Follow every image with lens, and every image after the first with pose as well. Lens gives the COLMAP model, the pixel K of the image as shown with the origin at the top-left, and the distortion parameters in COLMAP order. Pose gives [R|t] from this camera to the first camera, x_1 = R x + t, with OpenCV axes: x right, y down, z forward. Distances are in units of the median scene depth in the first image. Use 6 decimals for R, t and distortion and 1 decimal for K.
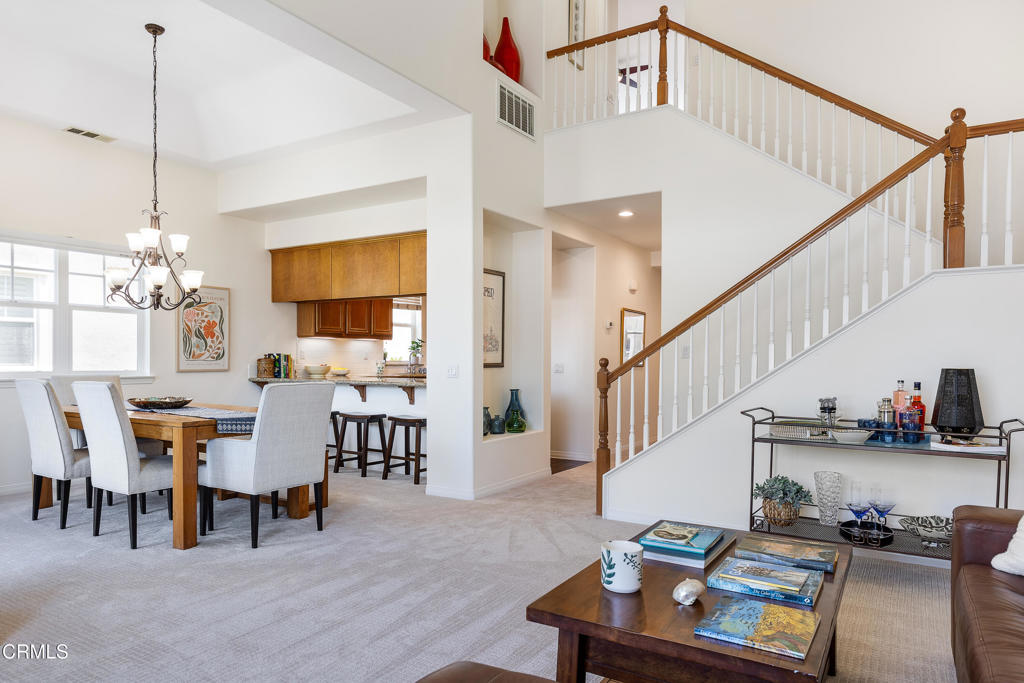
lens RADIAL K [[663.0, 0, 509.2], [0, 663.0, 368.5], [0, 0, 1]] dist [-0.004524, -0.002187]
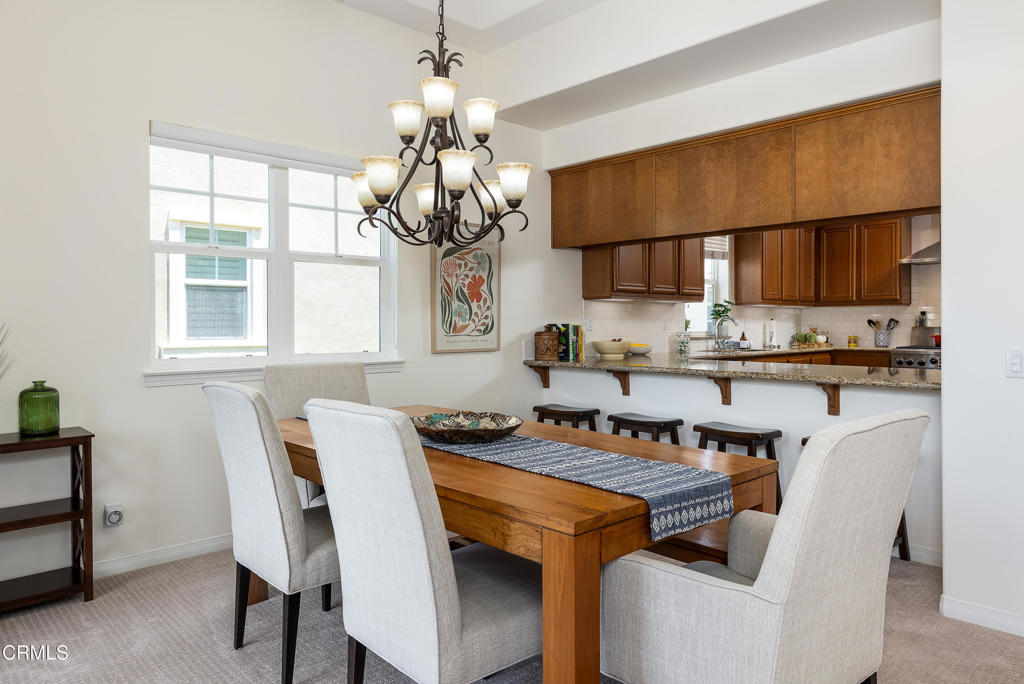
lens RADIAL K [[683.8, 0, 513.2], [0, 683.8, 336.4], [0, 0, 1]] dist [0.002534, -0.000546]
pose [[0.966765, -0.000775, -0.255665, -0.238417], [0.001874, 0.999990, 0.004056, -0.013833], [0.255659, -0.004400, 0.966757, 0.344525]]
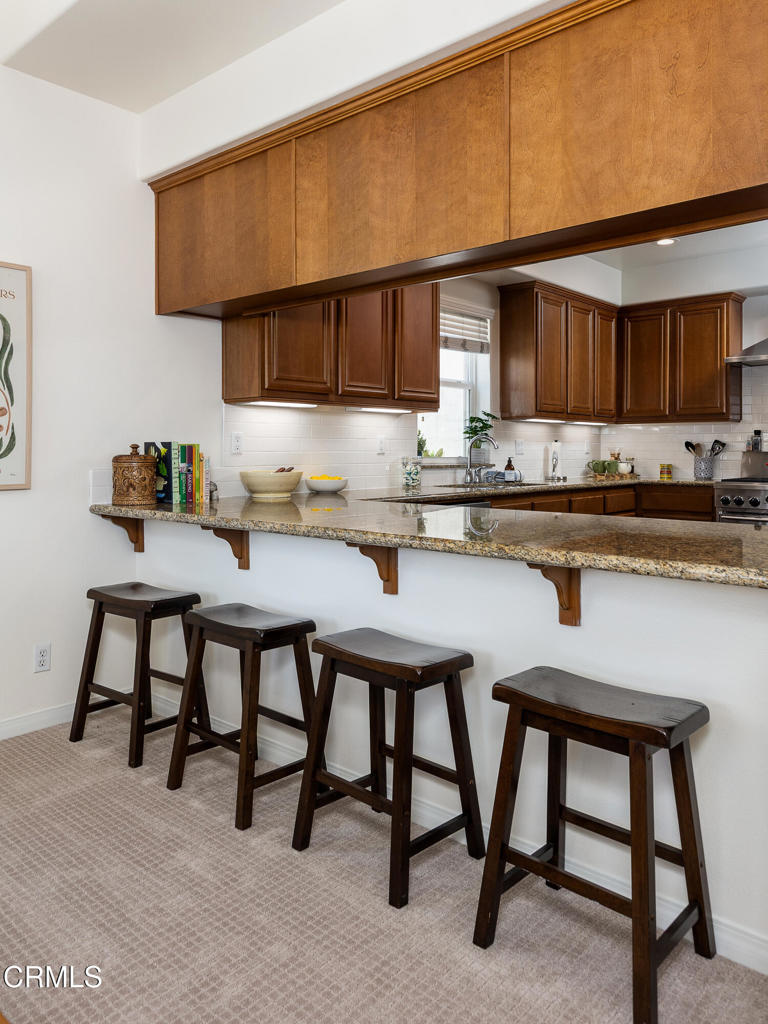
lens RADIAL K [[759.8, 0, 403.6], [0, 759.8, 461.8], [0, 0, 1]] dist [0.012498, -0.007451]
pose [[0.987060, -0.000784, -0.160347, -0.150328], [0.000817, 1.000000, 0.000143, -0.011798], [0.160347, -0.000272, 0.987061, 0.625427]]
